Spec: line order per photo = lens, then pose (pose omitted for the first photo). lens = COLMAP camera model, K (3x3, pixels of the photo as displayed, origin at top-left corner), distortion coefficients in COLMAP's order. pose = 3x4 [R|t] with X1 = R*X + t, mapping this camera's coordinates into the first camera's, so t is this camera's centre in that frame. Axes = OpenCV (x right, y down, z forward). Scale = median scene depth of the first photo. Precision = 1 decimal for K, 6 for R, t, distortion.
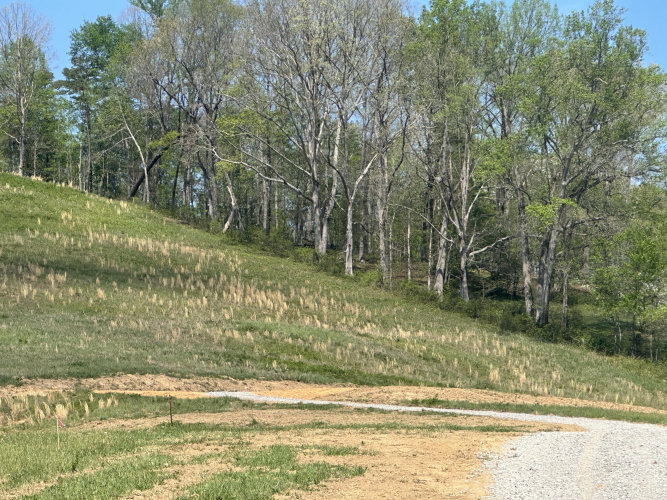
lens RADIAL K [[2704.5, 0, 333.5], [0, 2704.5, 250.0], [0, 0, 1]] dist [-0.490281, 15.379629]
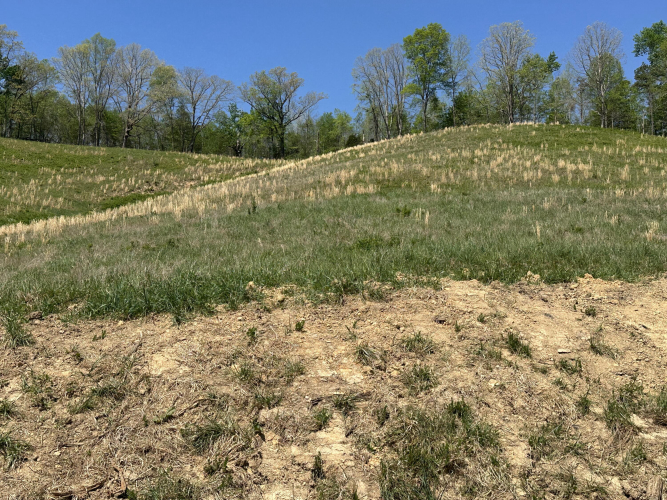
lens RADIAL K [[826.3, 0, 329.5], [0, 826.3, 241.1], [0, 0, 1]] dist [0.210948, -0.455668]
pose [[0.882245, -0.034645, -0.469514, -0.032091], [0.041642, 0.999122, 0.004525, 0.023992], [0.468945, -0.023544, 0.882913, 0.531833]]
